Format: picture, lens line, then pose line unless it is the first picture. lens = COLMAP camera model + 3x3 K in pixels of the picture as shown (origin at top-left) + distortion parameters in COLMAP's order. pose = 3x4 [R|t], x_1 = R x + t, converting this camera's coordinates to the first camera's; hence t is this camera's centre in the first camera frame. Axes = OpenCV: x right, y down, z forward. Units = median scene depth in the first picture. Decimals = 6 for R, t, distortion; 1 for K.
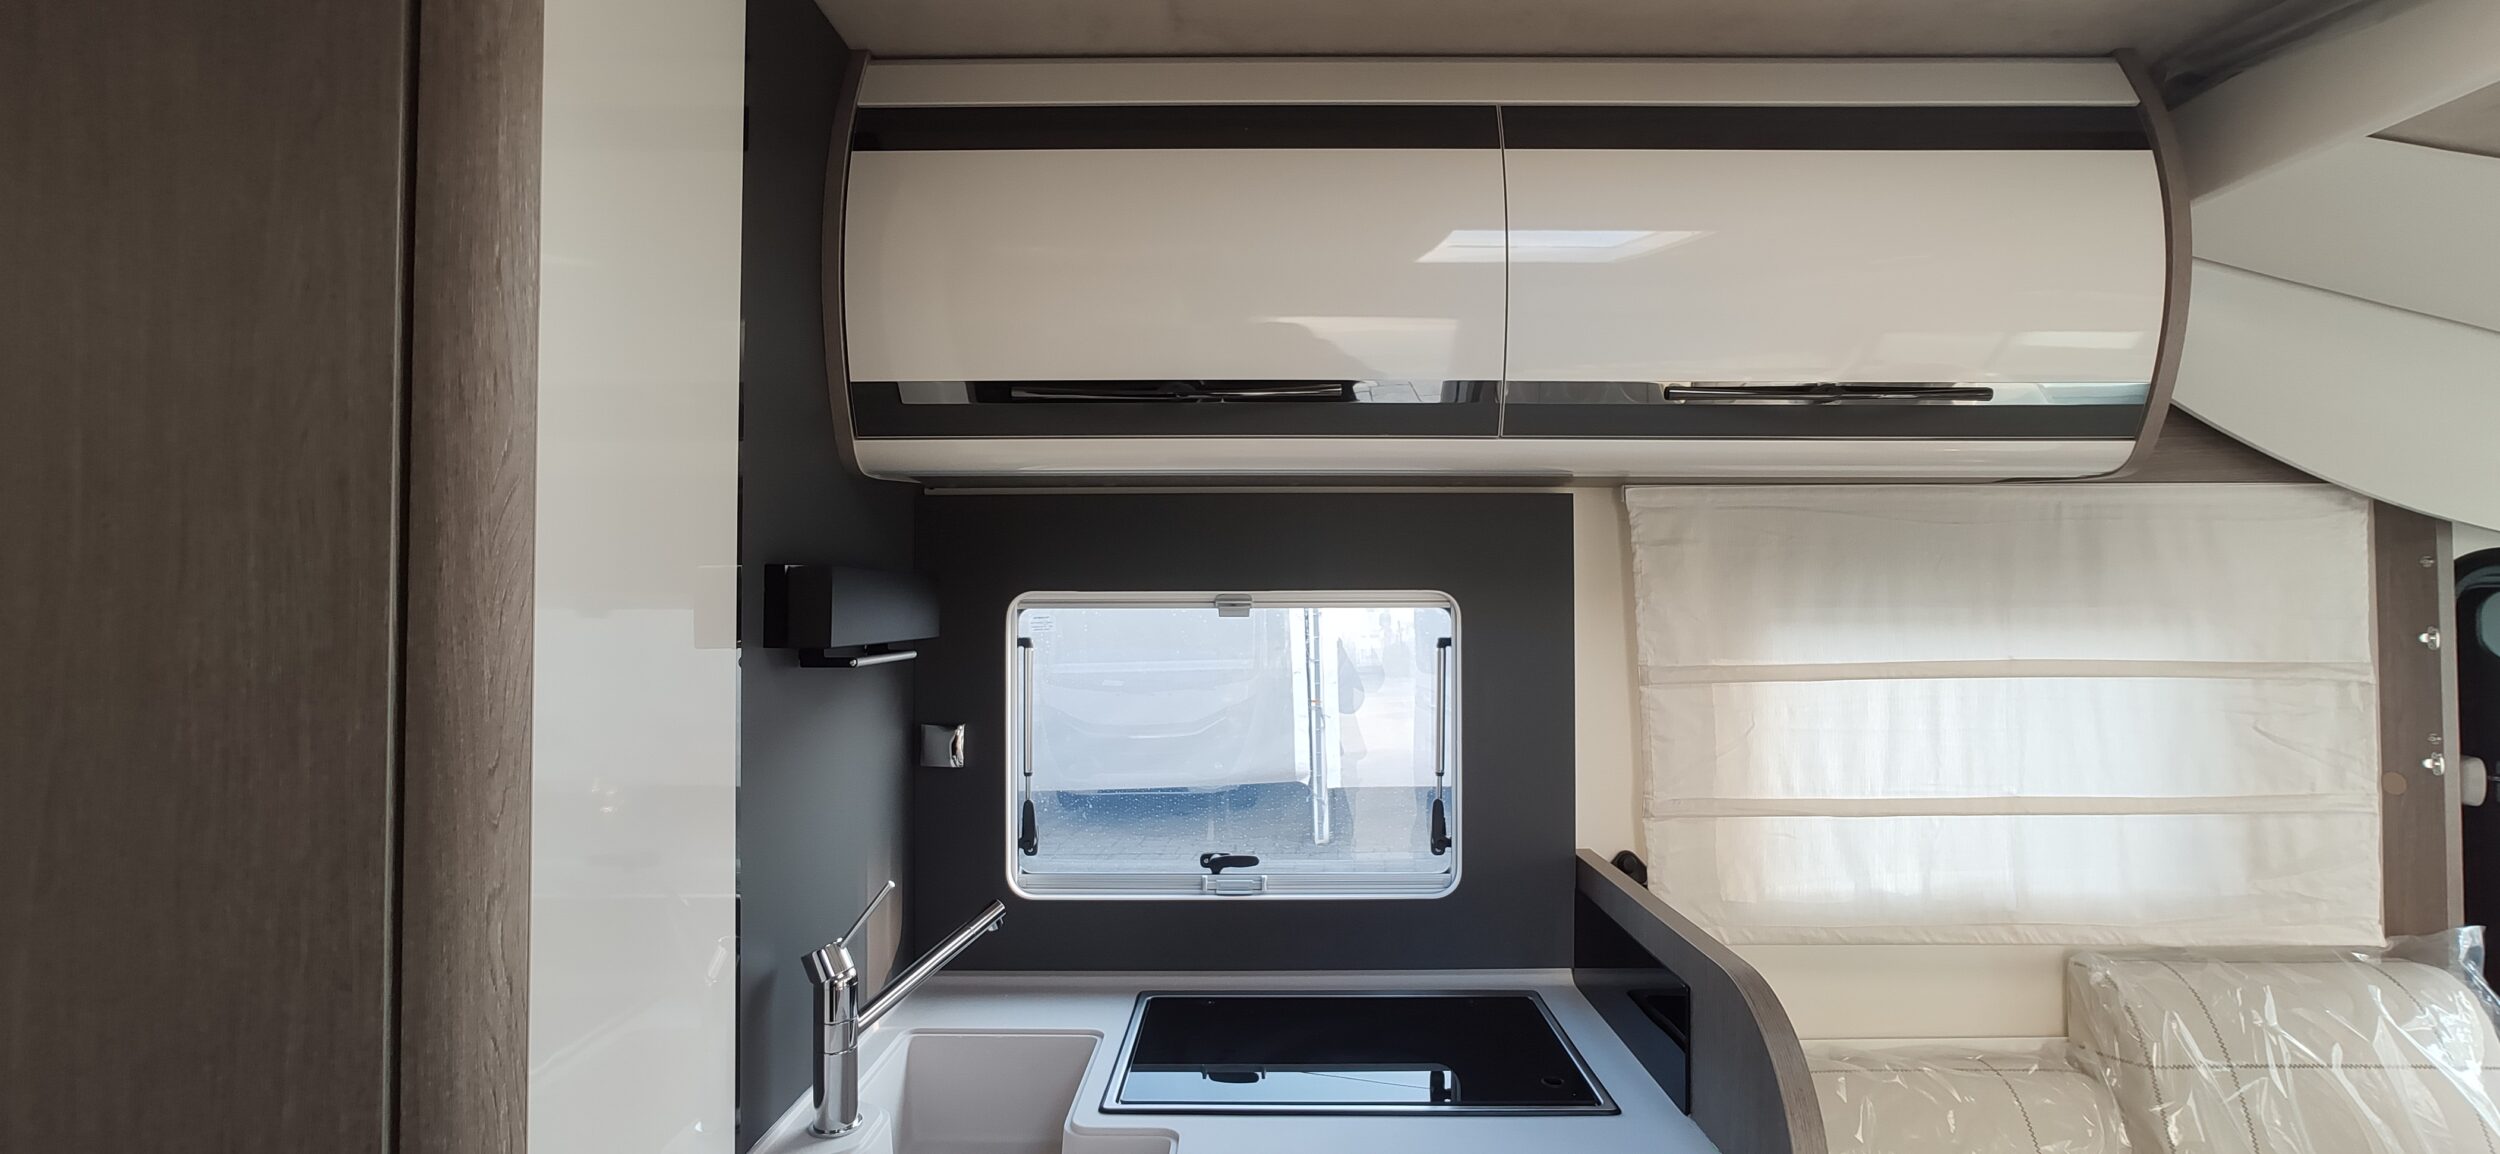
lens RADIAL K [[1087.0, 0, 1262.1], [0, 1087.0, 585.7], [0, 0, 1]] dist [-0.029548, 0.018727]
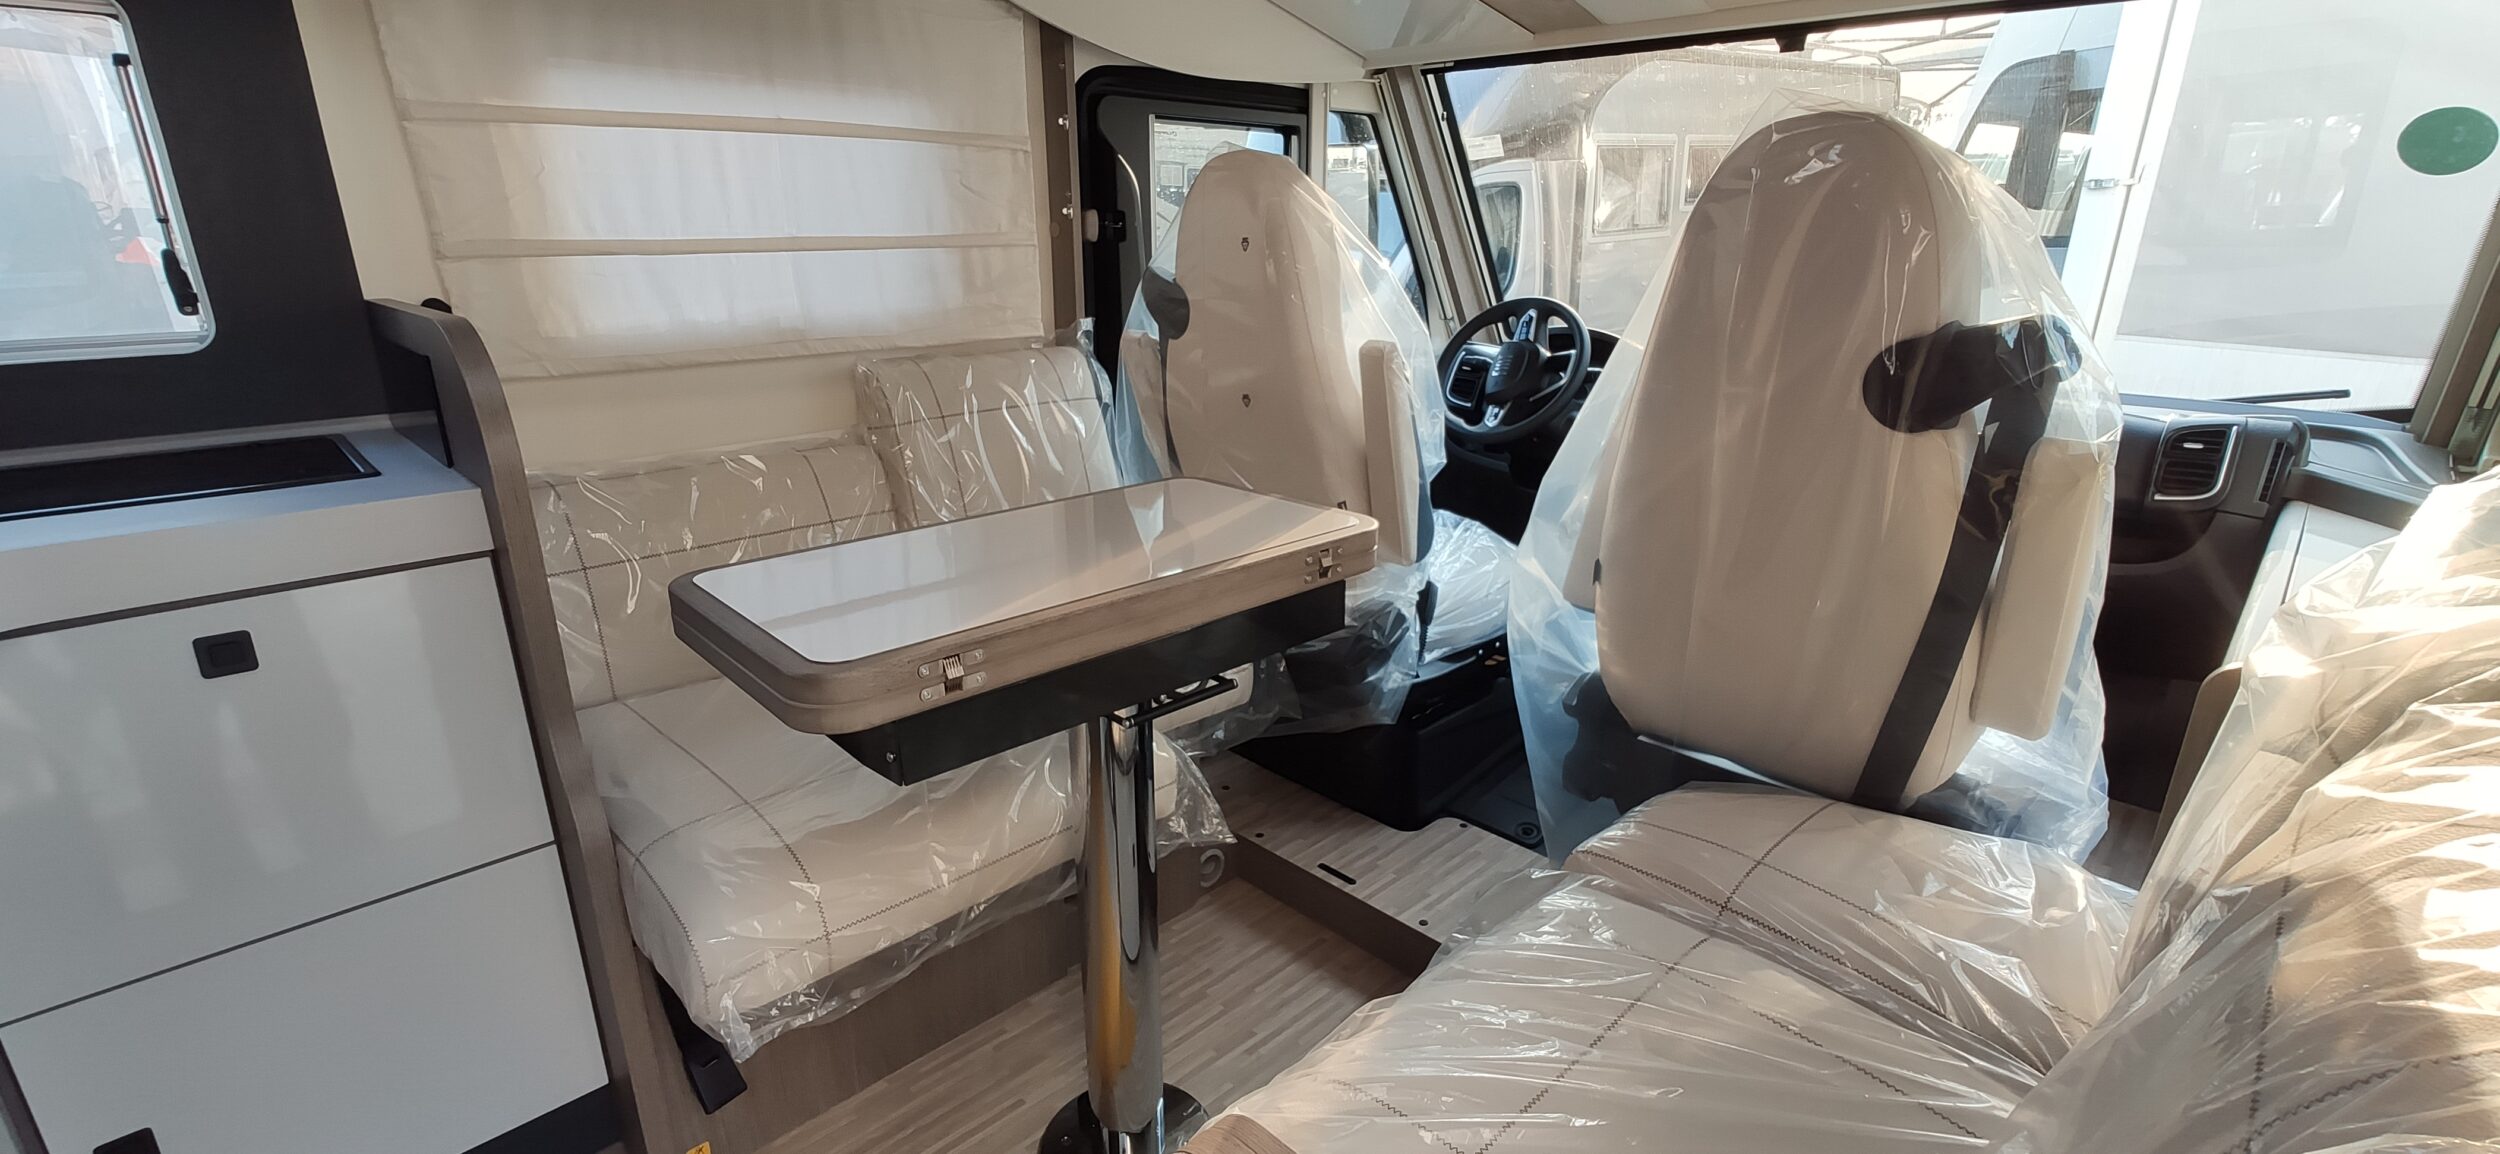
lens RADIAL K [[1087.0, 0, 1262.1], [0, 1087.0, 585.7], [0, 0, 1]] dist [-0.029548, 0.018727]
pose [[0.708656, -0.217608, 0.671158, 0.155642], [-0.017403, 0.945569, 0.324955, 0.163785], [-0.705339, -0.241961, 0.666297, -0.319332]]
